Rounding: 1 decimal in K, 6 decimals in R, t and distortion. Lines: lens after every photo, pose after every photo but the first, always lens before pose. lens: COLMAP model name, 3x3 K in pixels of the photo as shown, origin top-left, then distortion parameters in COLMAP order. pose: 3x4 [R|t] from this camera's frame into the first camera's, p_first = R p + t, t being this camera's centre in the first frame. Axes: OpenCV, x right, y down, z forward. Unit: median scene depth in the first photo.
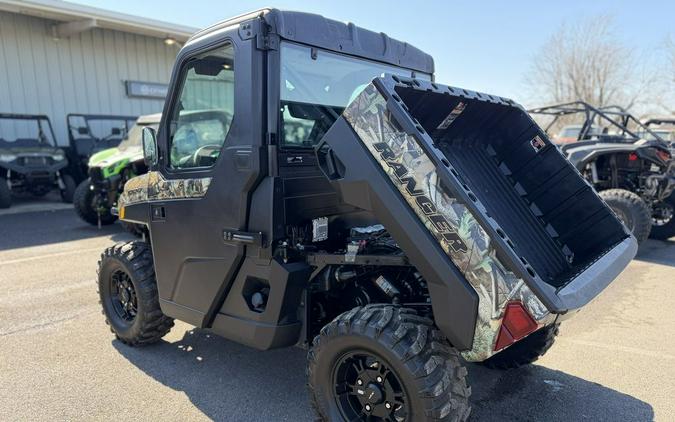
lens RADIAL K [[471.1, 0, 338.0], [0, 471.1, 255.3], [0, 0, 1]] dist [0.071926, -0.070360]
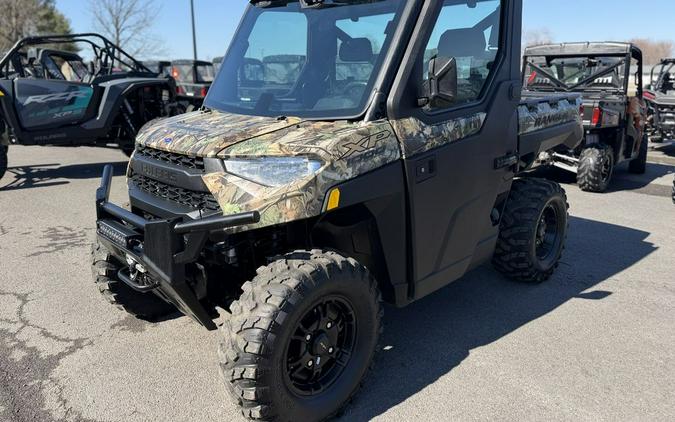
lens RADIAL K [[495.5, 0, 336.9], [0, 495.5, 189.6], [0, 0, 1]] dist [0.006415, -0.000967]
pose [[0.108402, -0.227599, 0.967702, -1.199553], [0.232292, 0.952289, 0.197952, -0.253335], [-0.966586, 0.203331, 0.156099, 1.025387]]
